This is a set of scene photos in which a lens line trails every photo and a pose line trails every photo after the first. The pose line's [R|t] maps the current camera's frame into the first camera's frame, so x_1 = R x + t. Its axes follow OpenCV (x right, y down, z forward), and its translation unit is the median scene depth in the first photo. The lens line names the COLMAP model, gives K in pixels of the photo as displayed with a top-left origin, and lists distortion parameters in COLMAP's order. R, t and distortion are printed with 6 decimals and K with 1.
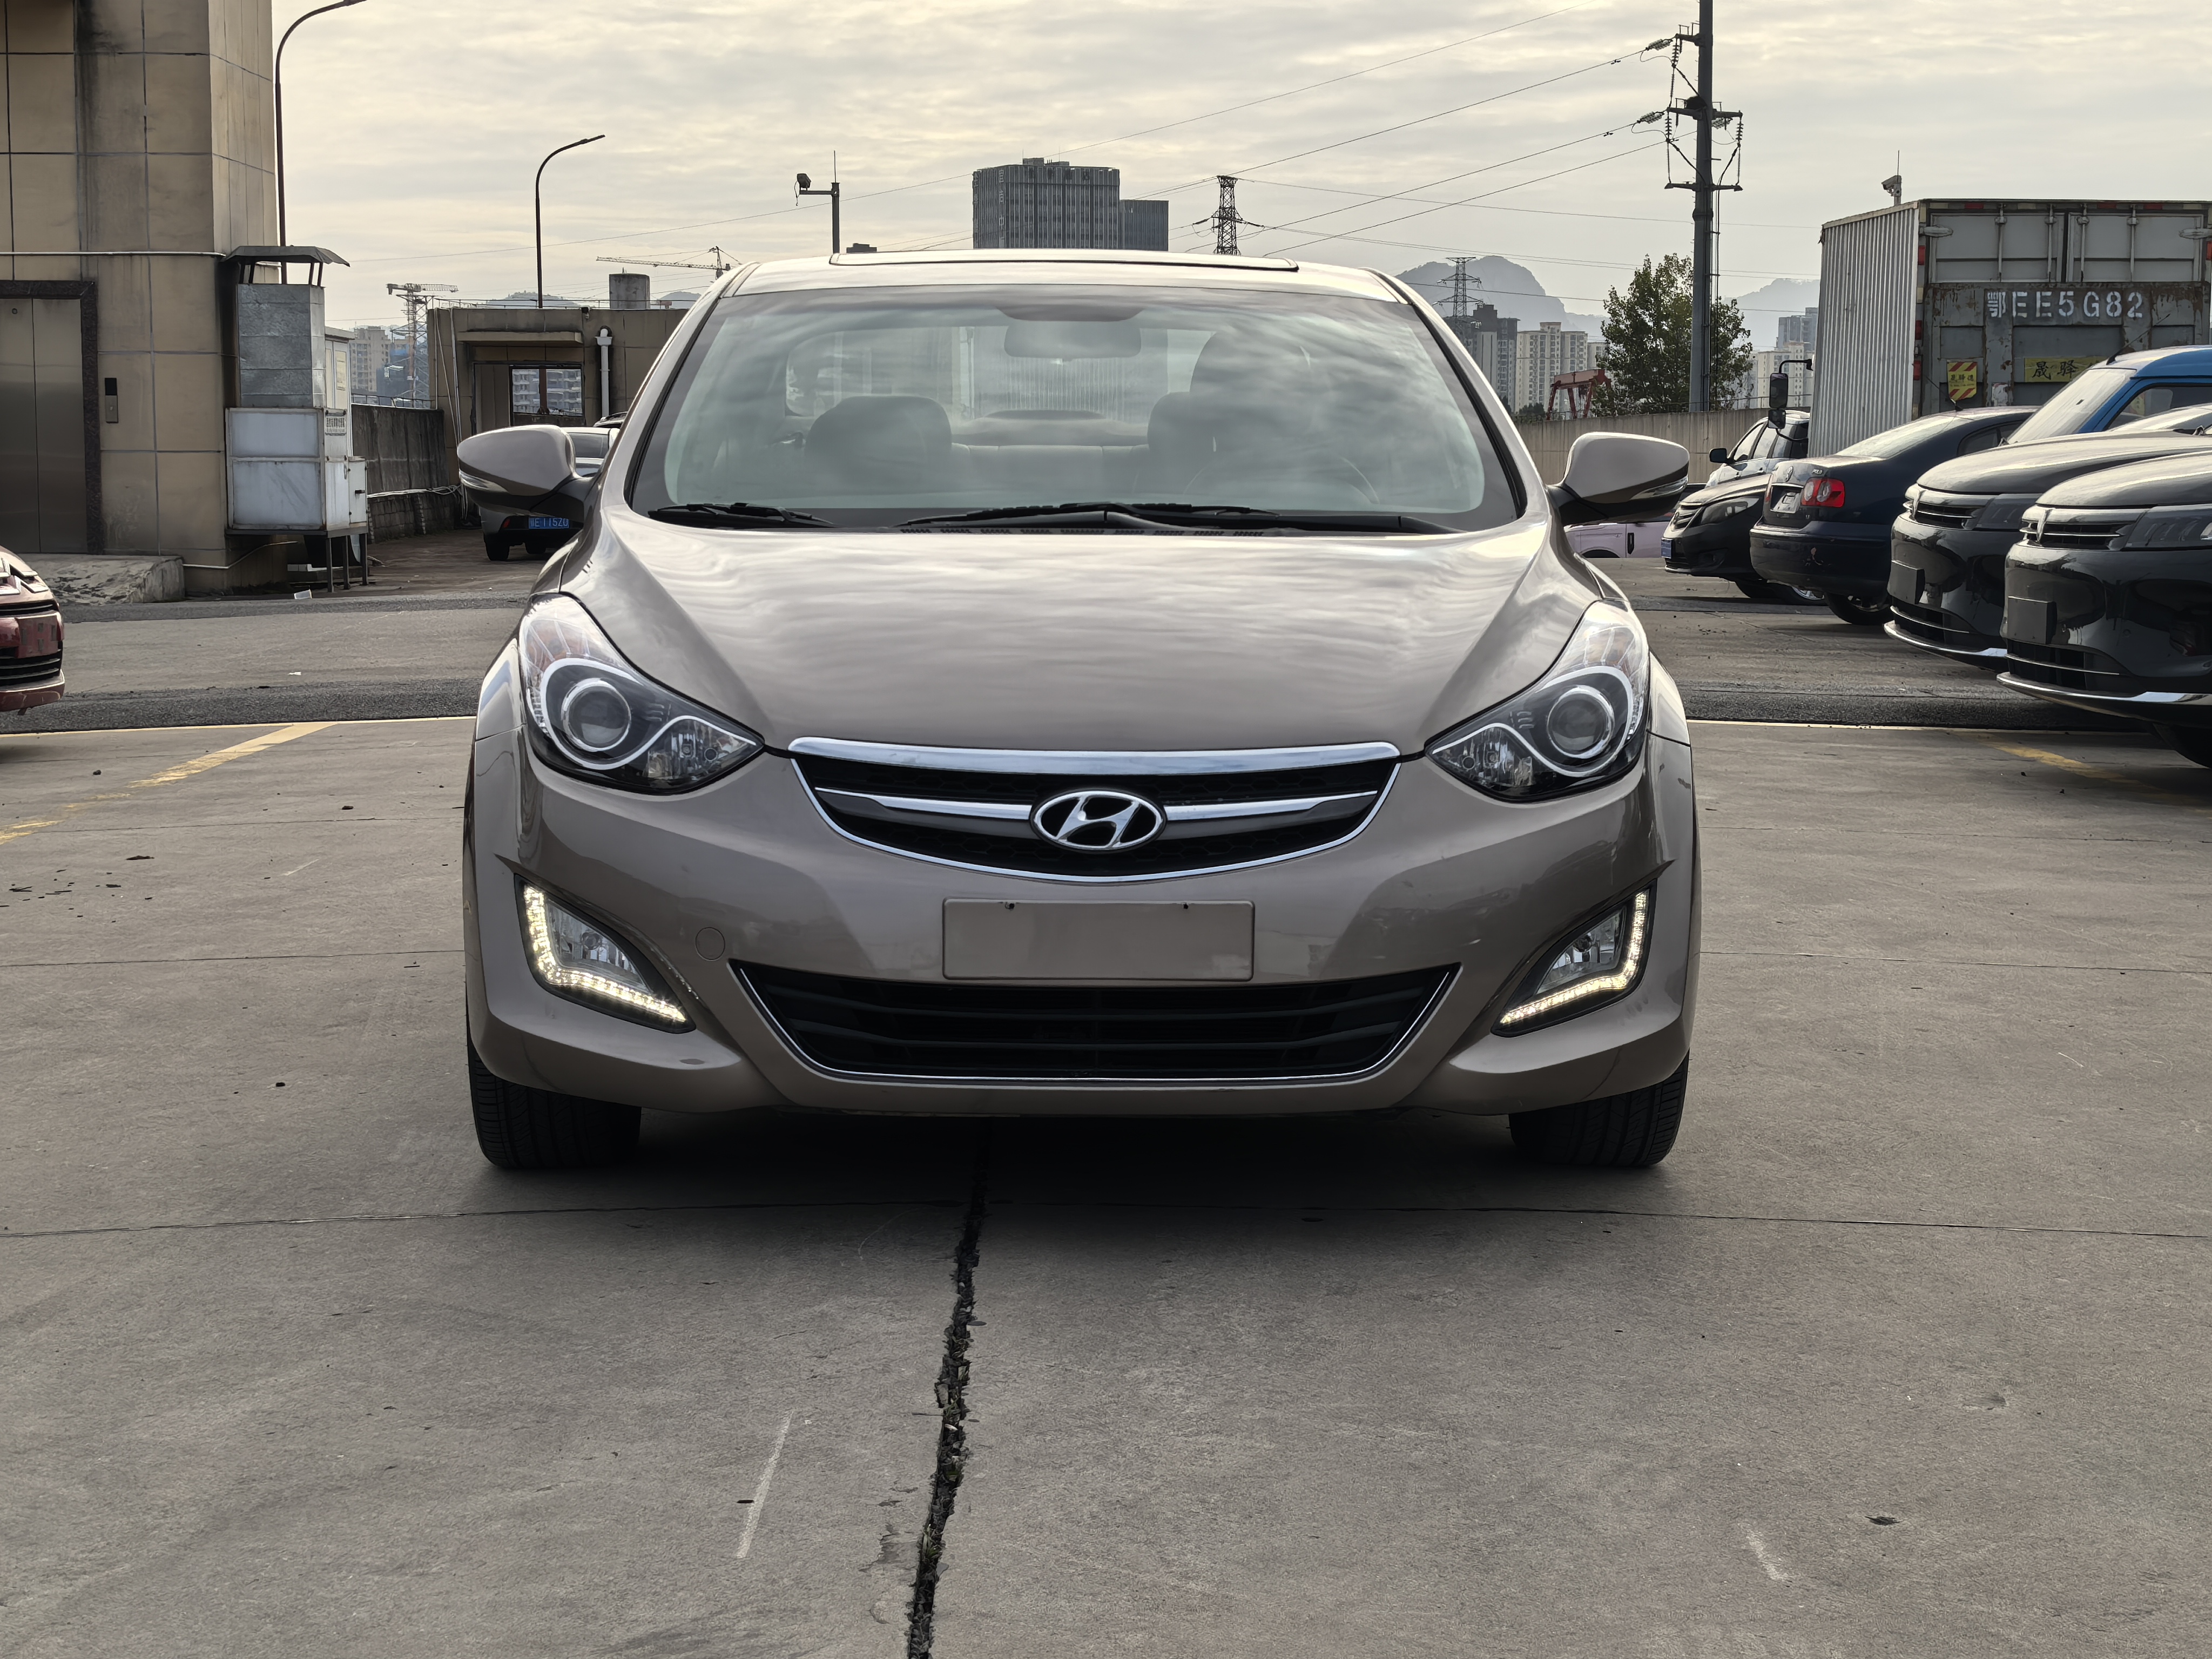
lens RADIAL K [[3899.3, 0, 1125.7], [0, 3899.3, 828.9], [0, 0, 1]] dist [0.325314, -1.533199]
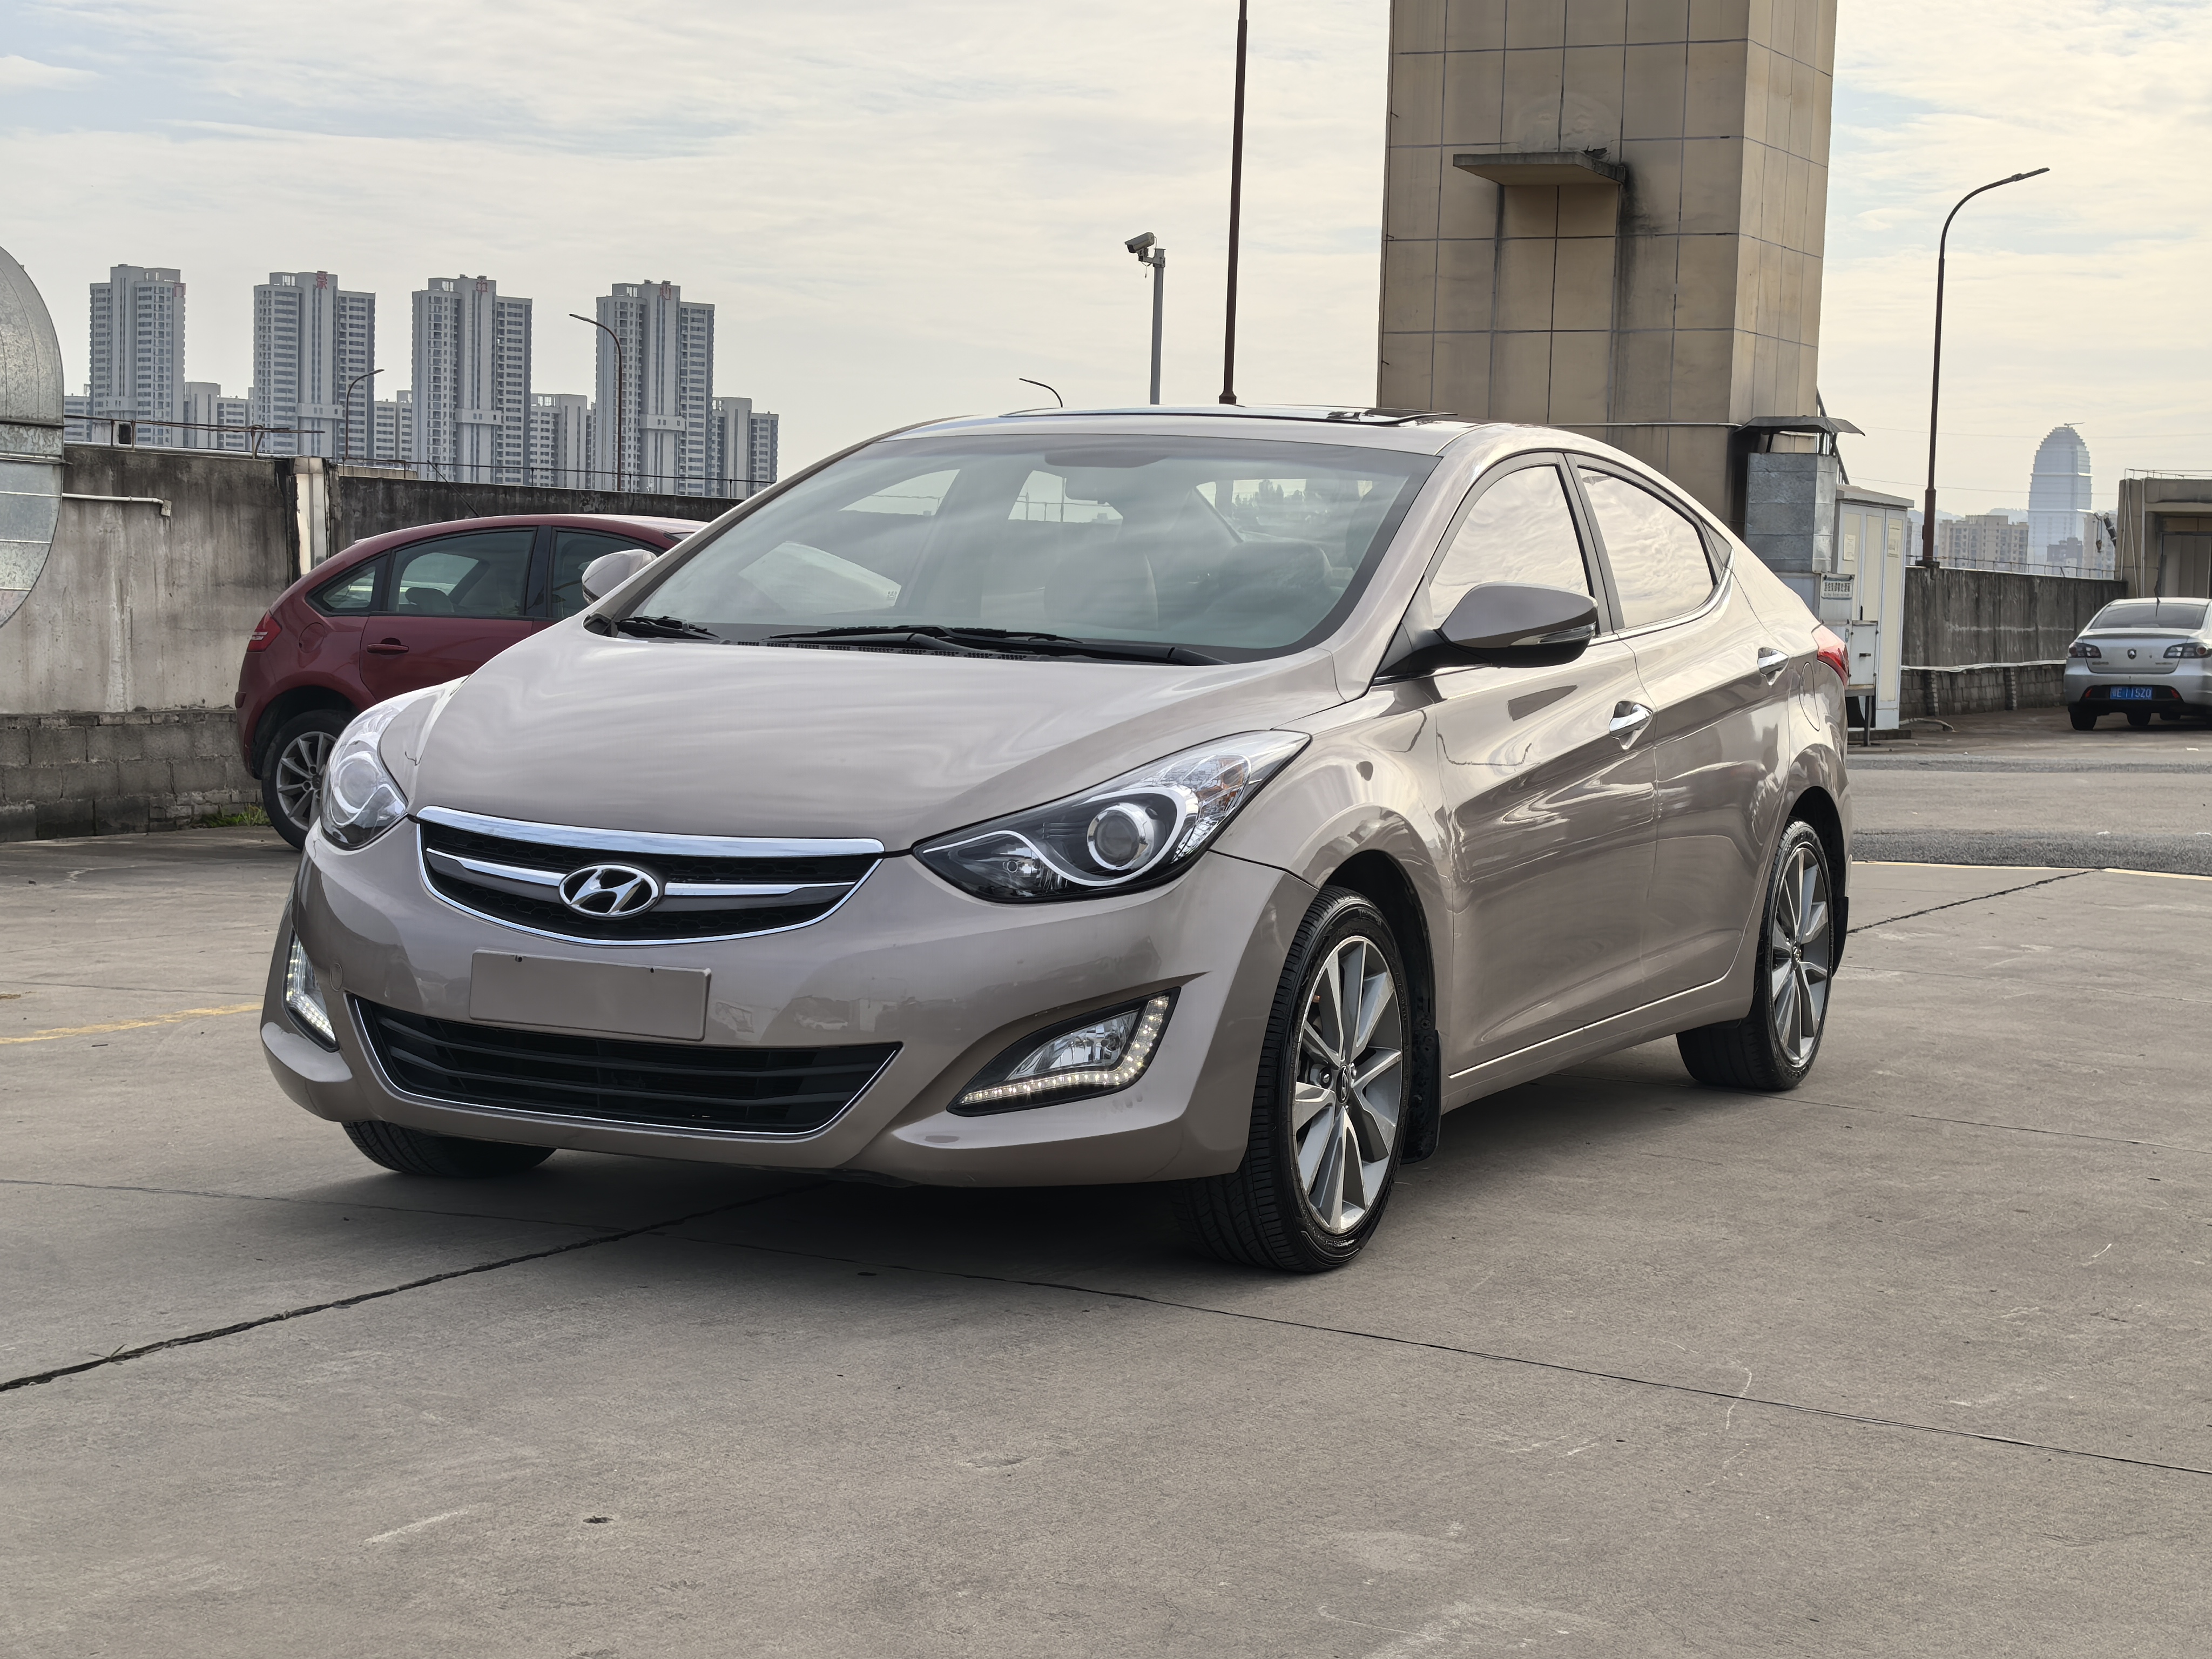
lens RADIAL K [[3899.3, 0, 1125.7], [0, 3899.3, 828.9], [0, 0, 1]] dist [0.325314, -1.533199]
pose [[0.900209, 0.057653, -0.431625, 0.613221], [-0.075374, 0.996865, -0.024048, -0.003947], [0.428886, 0.054181, 0.901732, 0.033302]]
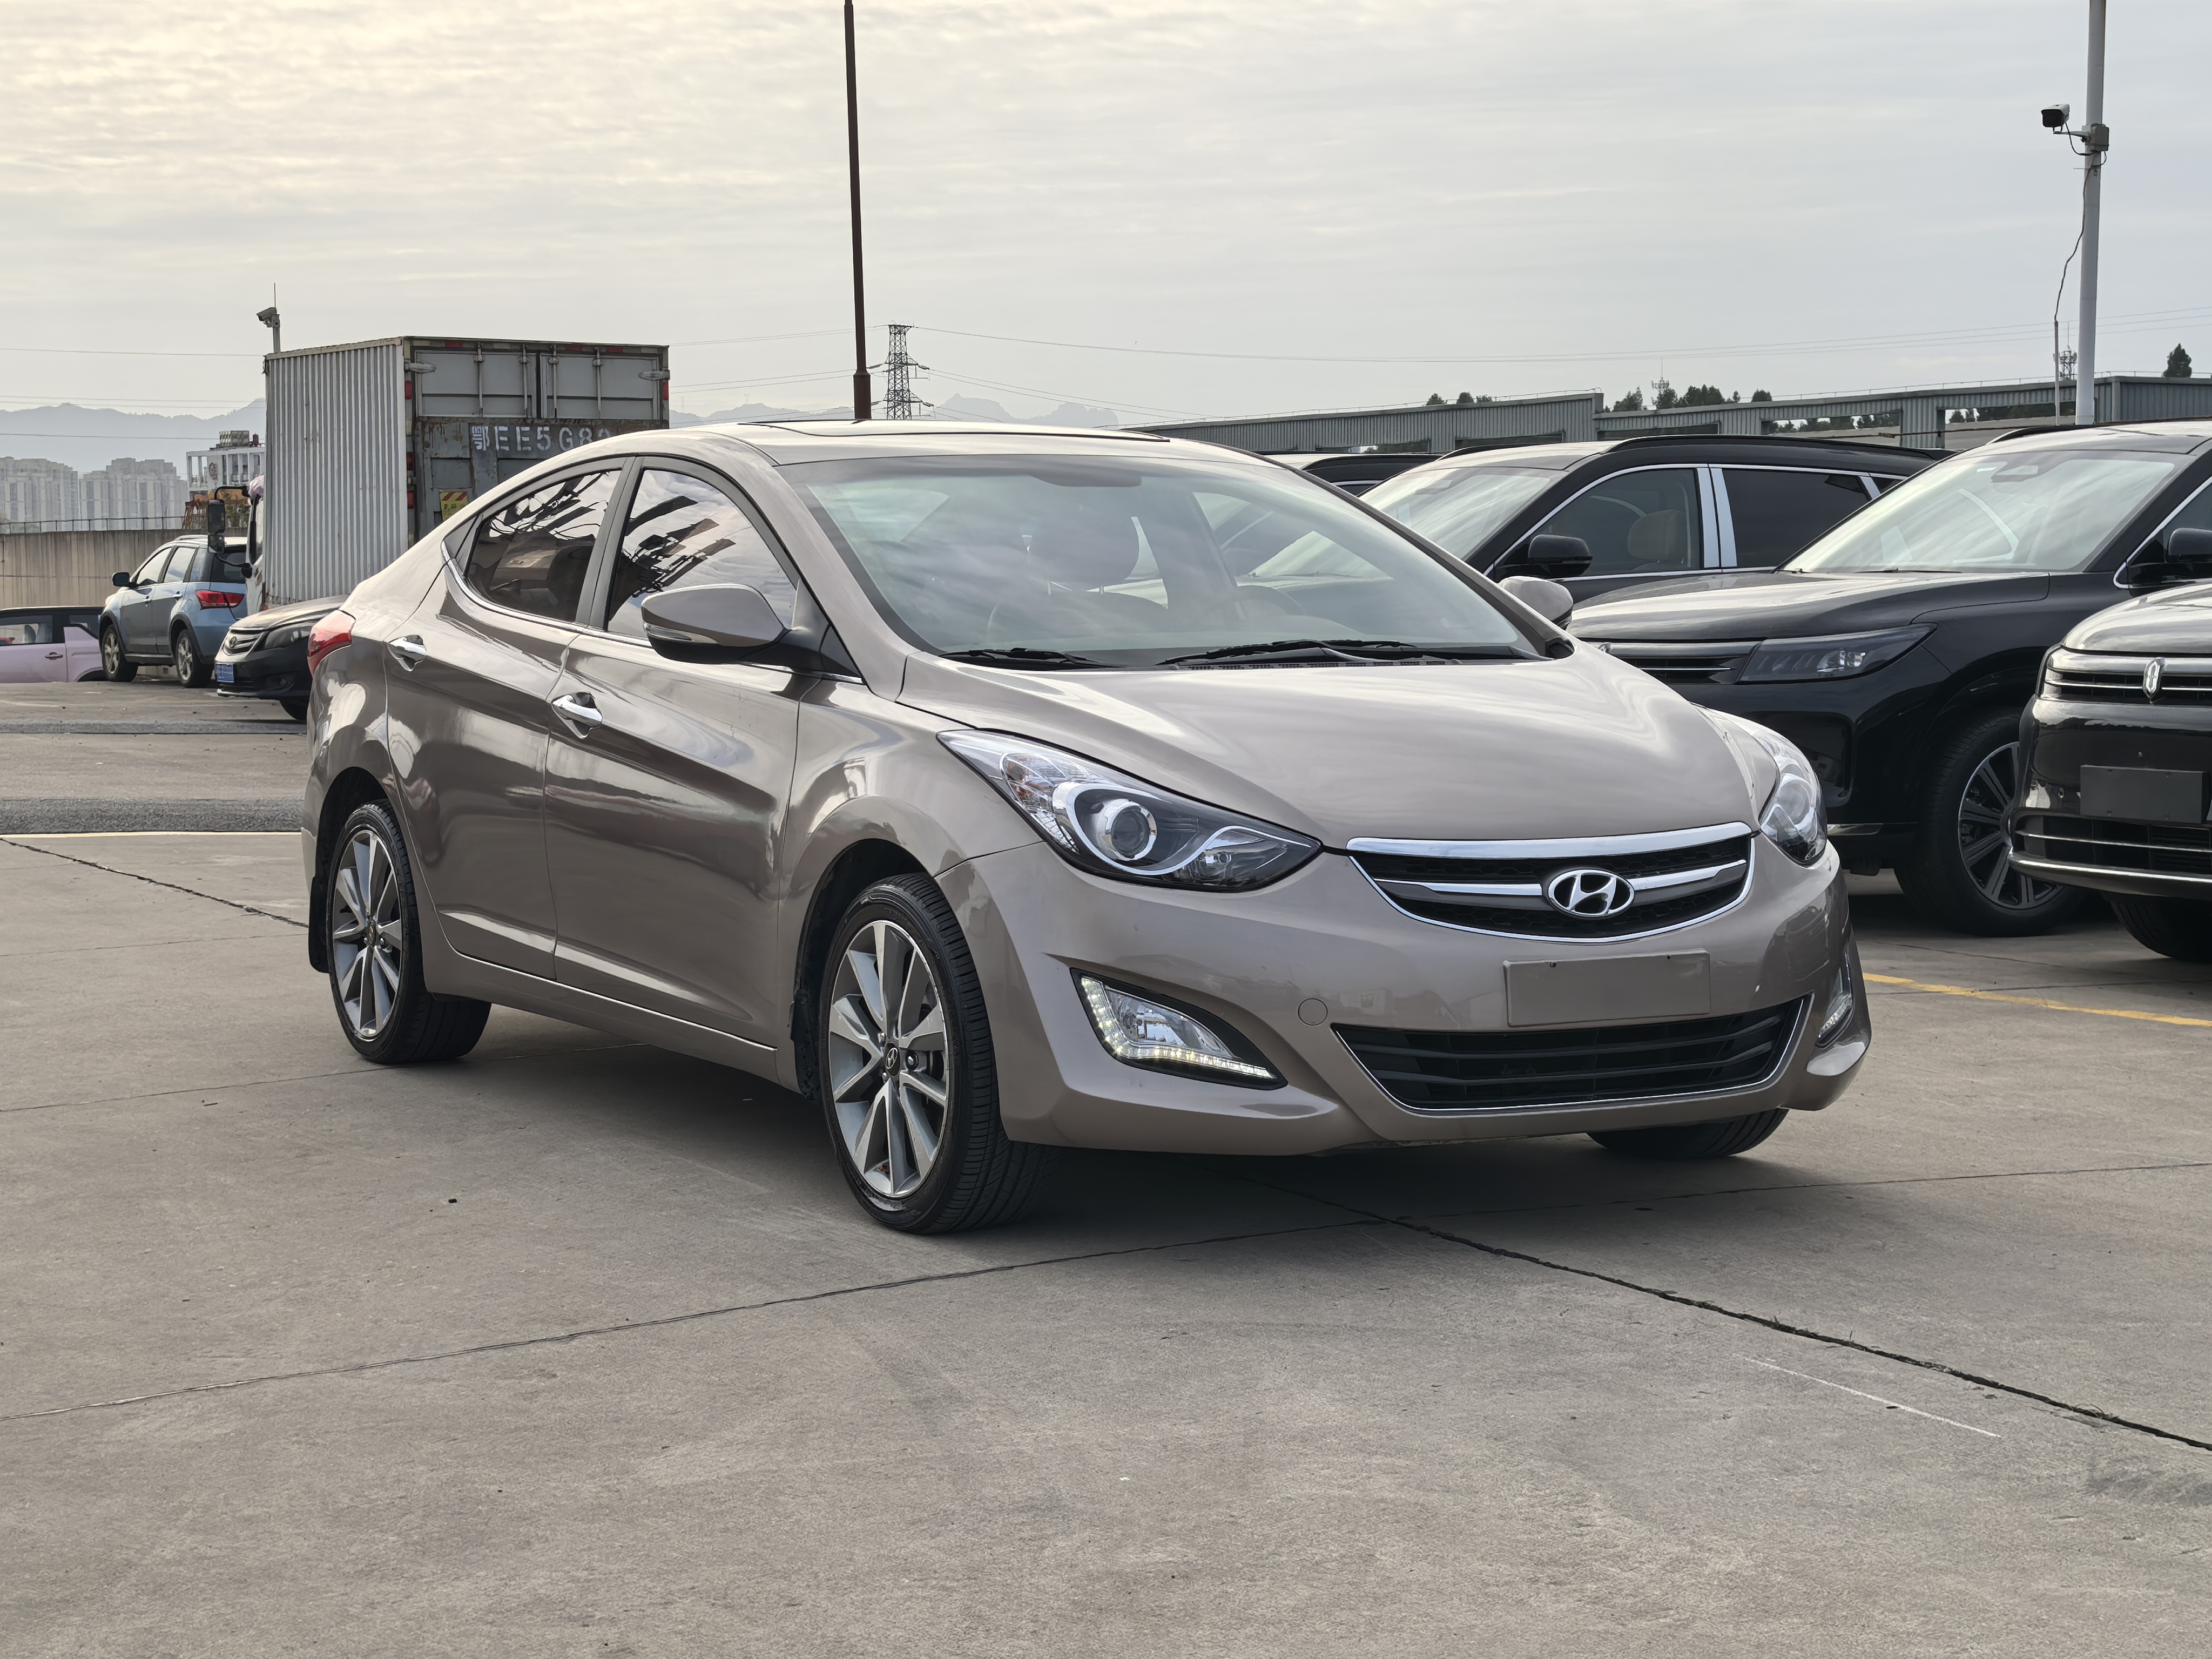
lens RADIAL K [[3899.3, 0, 1125.7], [0, 3899.3, 828.9], [0, 0, 1]] dist [0.325314, -1.533199]
pose [[0.883531, -0.042395, 0.466450, -0.713855], [0.056217, 0.998294, -0.015751, -0.011277], [-0.464986, 0.040139, 0.884407, -0.039939]]
